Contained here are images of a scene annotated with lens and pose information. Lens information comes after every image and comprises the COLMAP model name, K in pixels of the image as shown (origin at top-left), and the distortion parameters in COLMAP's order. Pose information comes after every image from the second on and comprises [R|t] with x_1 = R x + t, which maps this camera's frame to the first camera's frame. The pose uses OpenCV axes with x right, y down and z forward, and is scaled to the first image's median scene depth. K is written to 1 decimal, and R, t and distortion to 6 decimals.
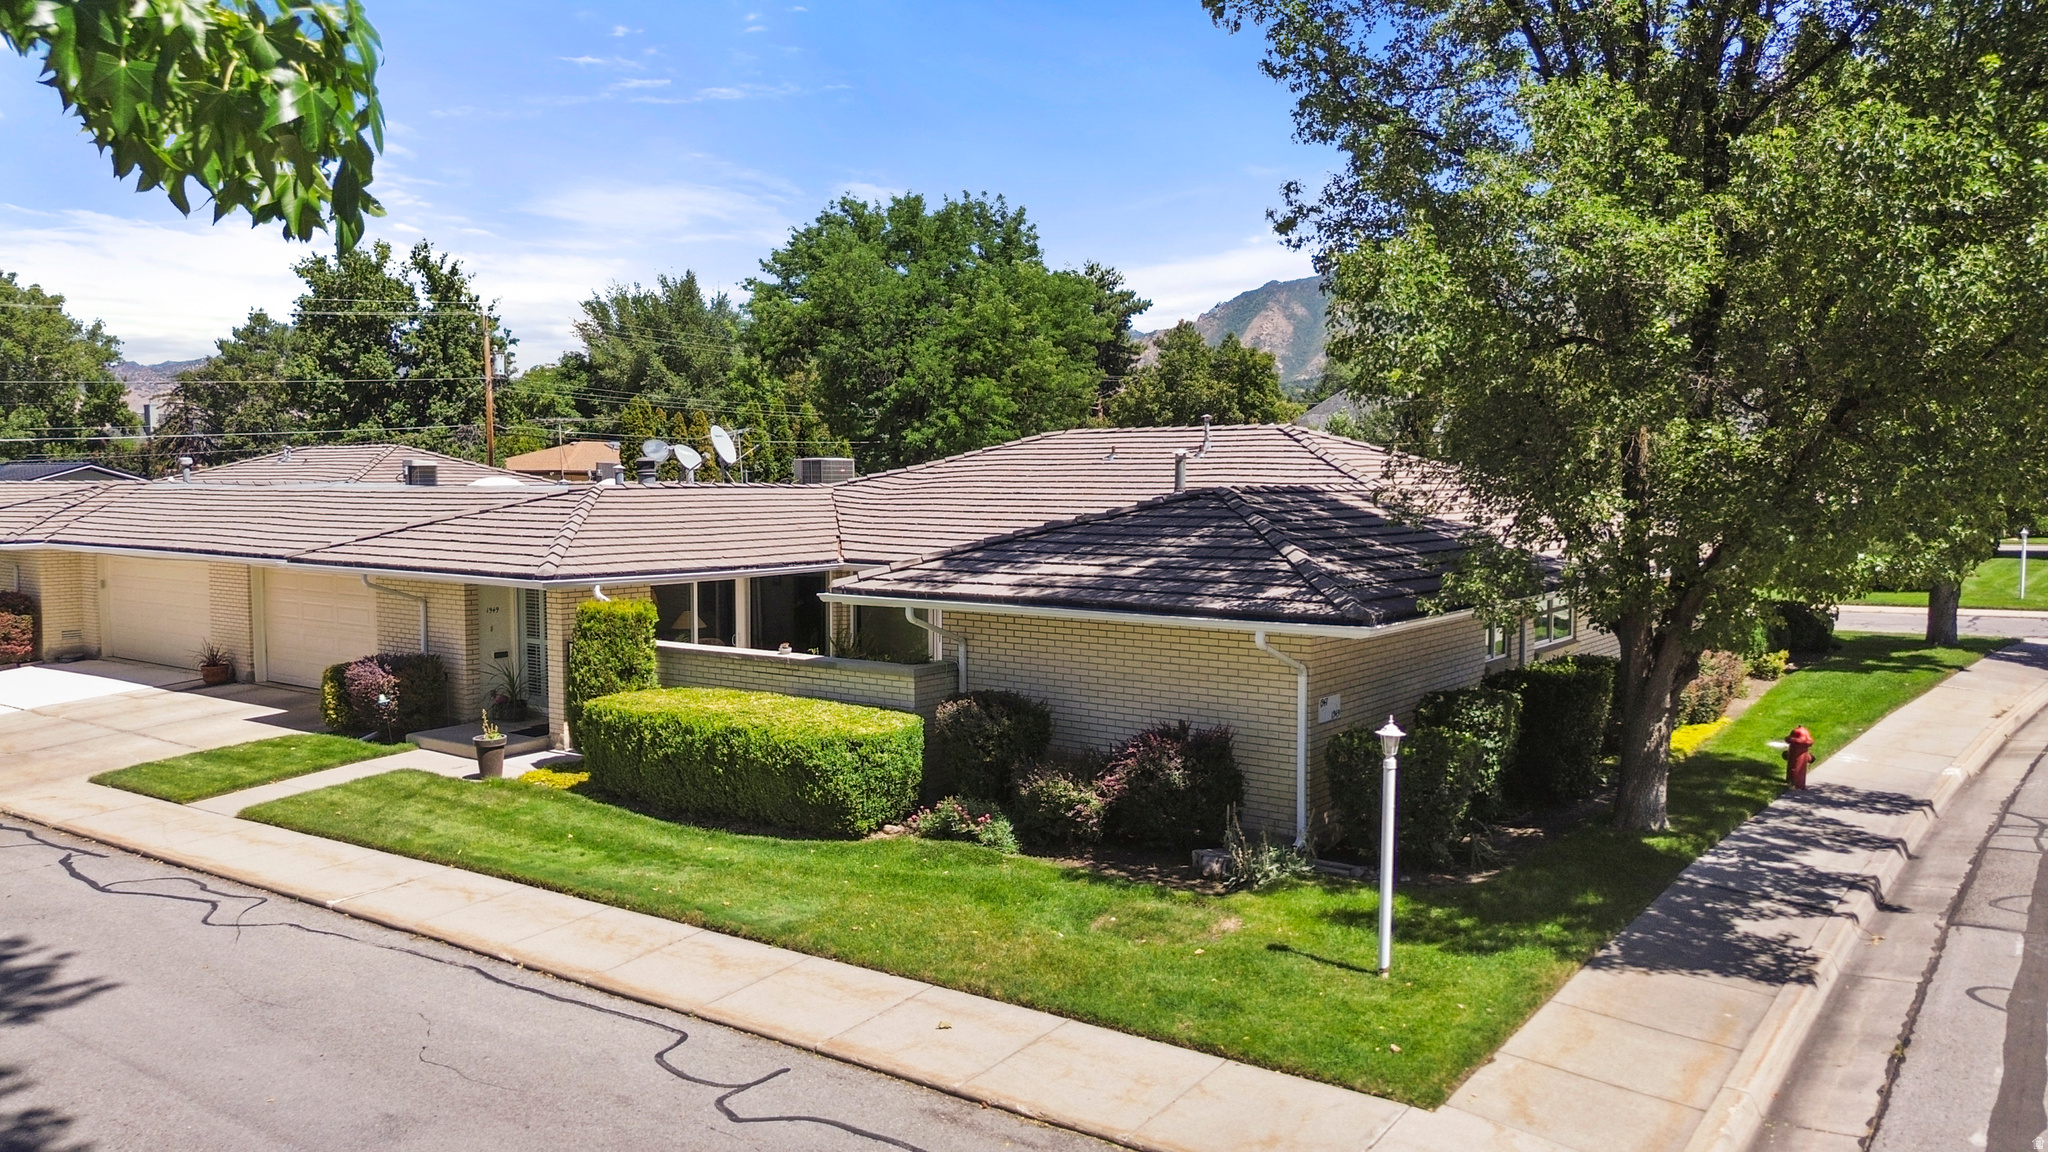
lens RADIAL K [[1478.3, 0, 1024.0], [0, 1478.3, 576.0], [0, 0, 1]] dist [0.001250, 0.091796]
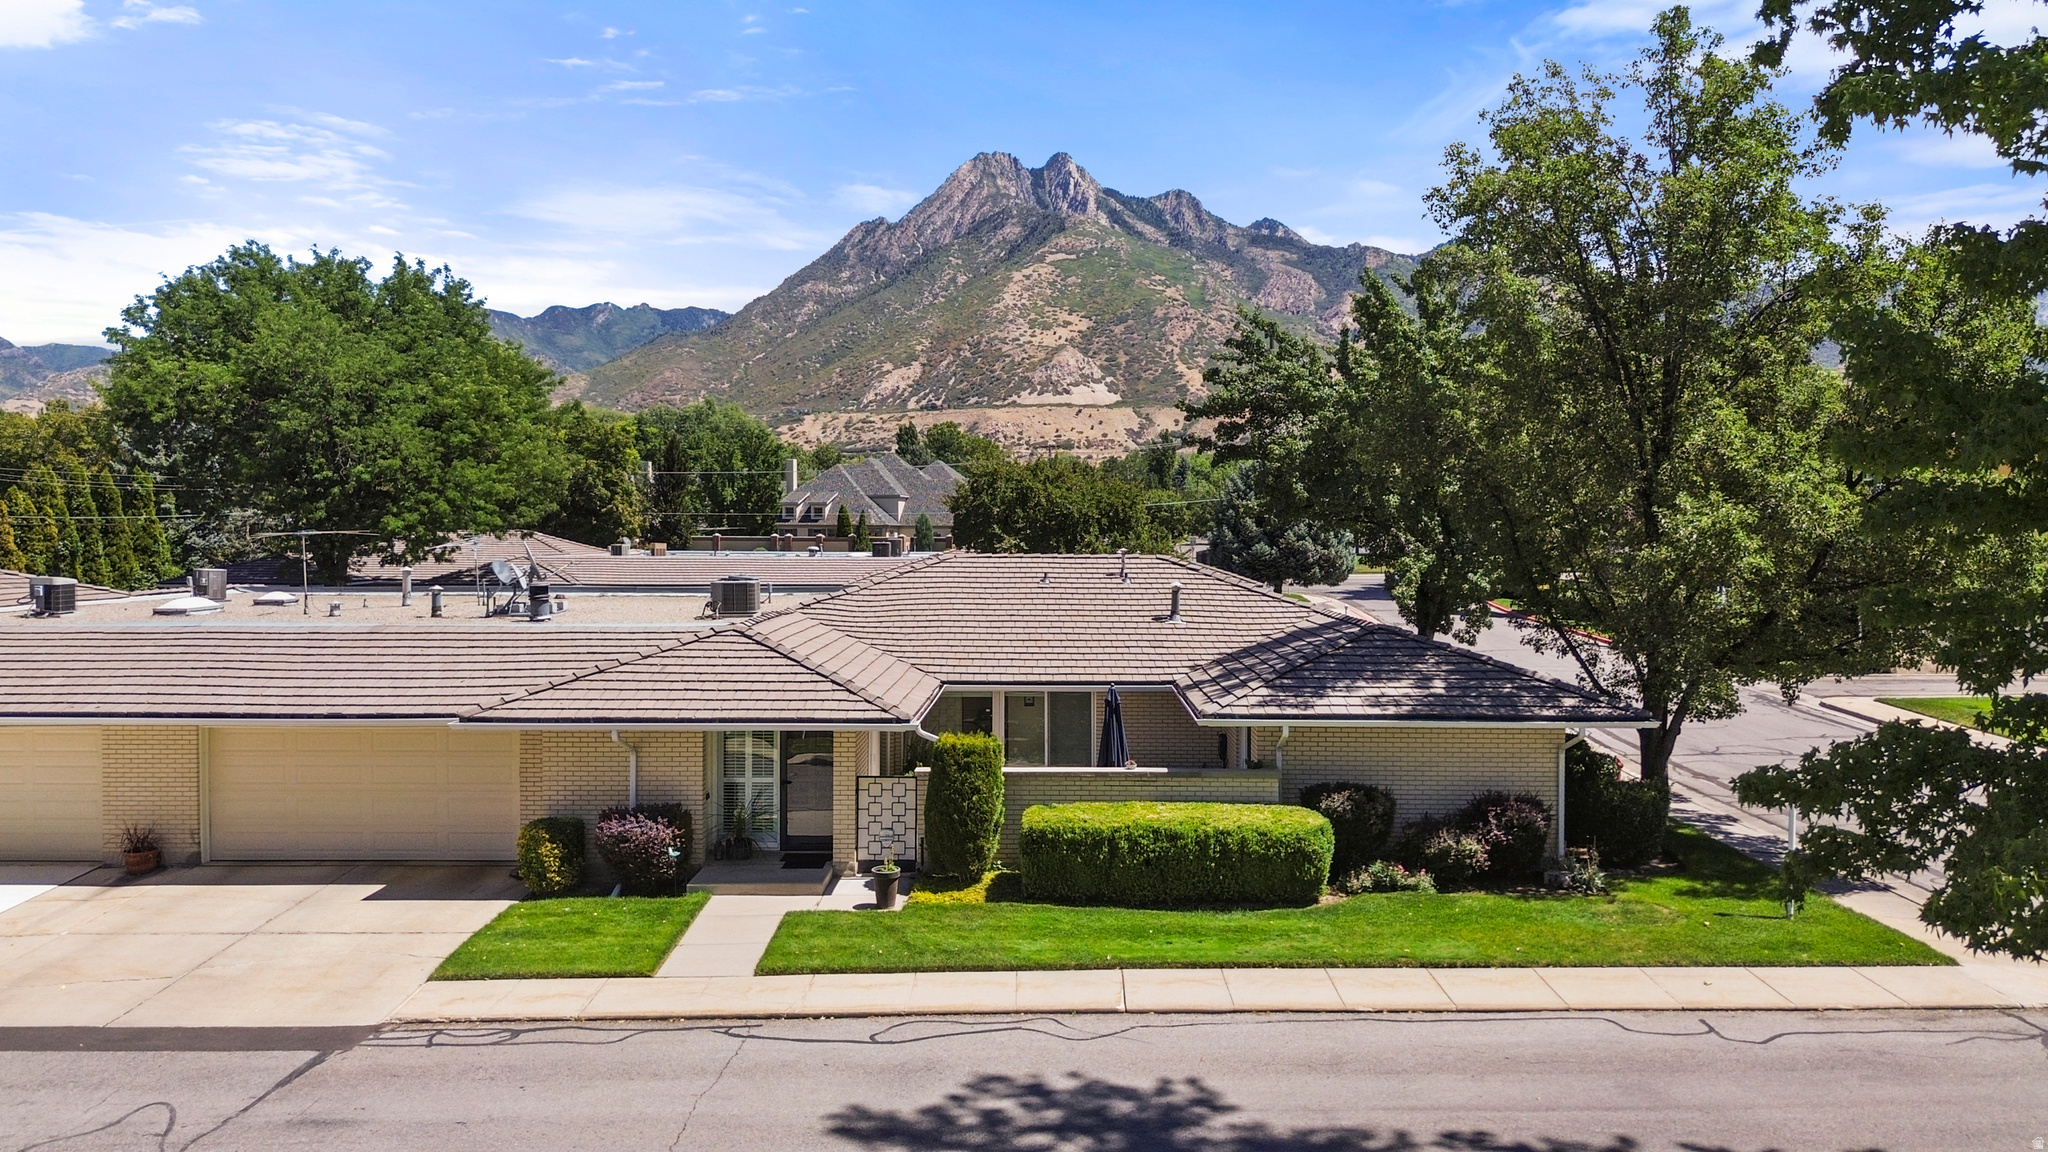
lens RADIAL K [[1510.1, 0, 1023.9], [0, 1510.1, 530.6], [0, 0, 1]] dist [0.094465, -0.108938]
pose [[0.803734, 0.001271, 0.594987, -1.223113], [0.035069, 0.998158, -0.049505, -0.107963], [-0.593954, 0.060654, 0.802209, 0.018824]]
